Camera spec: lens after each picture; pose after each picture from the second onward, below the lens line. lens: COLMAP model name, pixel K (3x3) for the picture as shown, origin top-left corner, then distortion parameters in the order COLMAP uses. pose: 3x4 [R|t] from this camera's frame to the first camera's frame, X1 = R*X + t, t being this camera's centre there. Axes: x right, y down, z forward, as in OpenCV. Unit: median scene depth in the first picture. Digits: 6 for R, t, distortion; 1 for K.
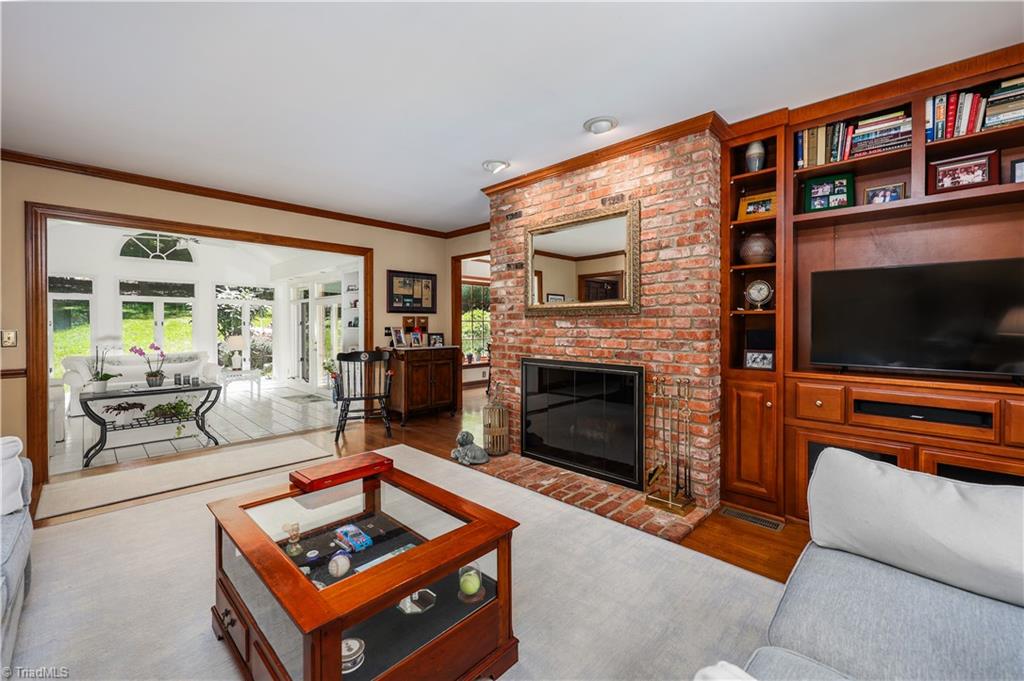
lens RADIAL K [[426.6, 0, 526.0], [0, 426.6, 331.7], [0, 0, 1]] dist [-0.002518, 0.000682]
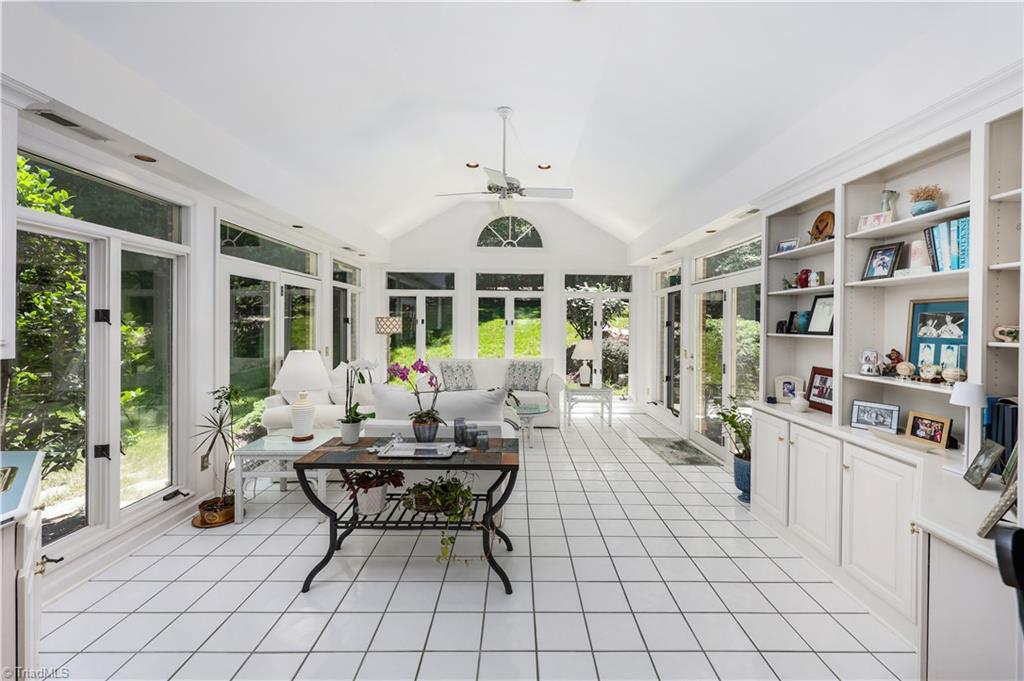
lens RADIAL K [[426.6, 0, 511.0], [0, 426.6, 332.7], [0, 0, 1]] dist [-0.002518, 0.000682]
pose [[0.689319, 0.019686, -0.724190, -0.229983], [-0.020579, 0.999759, 0.007588, -0.006130], [0.724166, 0.009672, 0.689558, 0.392163]]
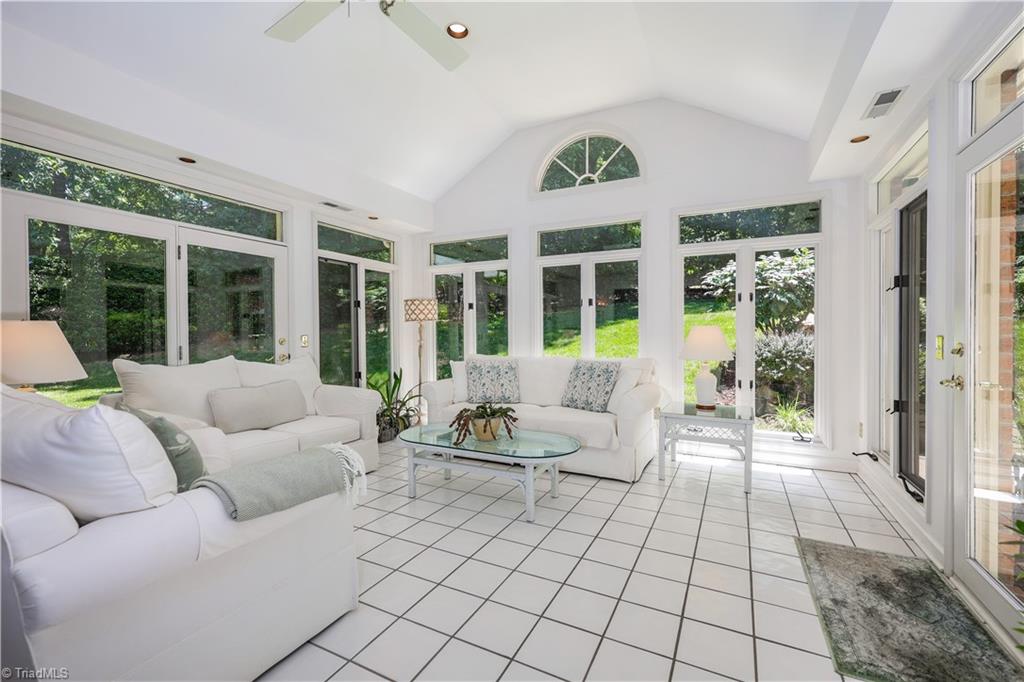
lens RADIAL K [[426.6, 0, 511.3], [0, 426.6, 337.9], [0, 0, 1]] dist [-0.002518, 0.000682]
pose [[0.267094, 0.007382, -0.963642, -0.339631], [-0.012742, 0.999910, 0.004128, 0.022562], [0.963586, 0.011177, 0.267164, 0.713616]]
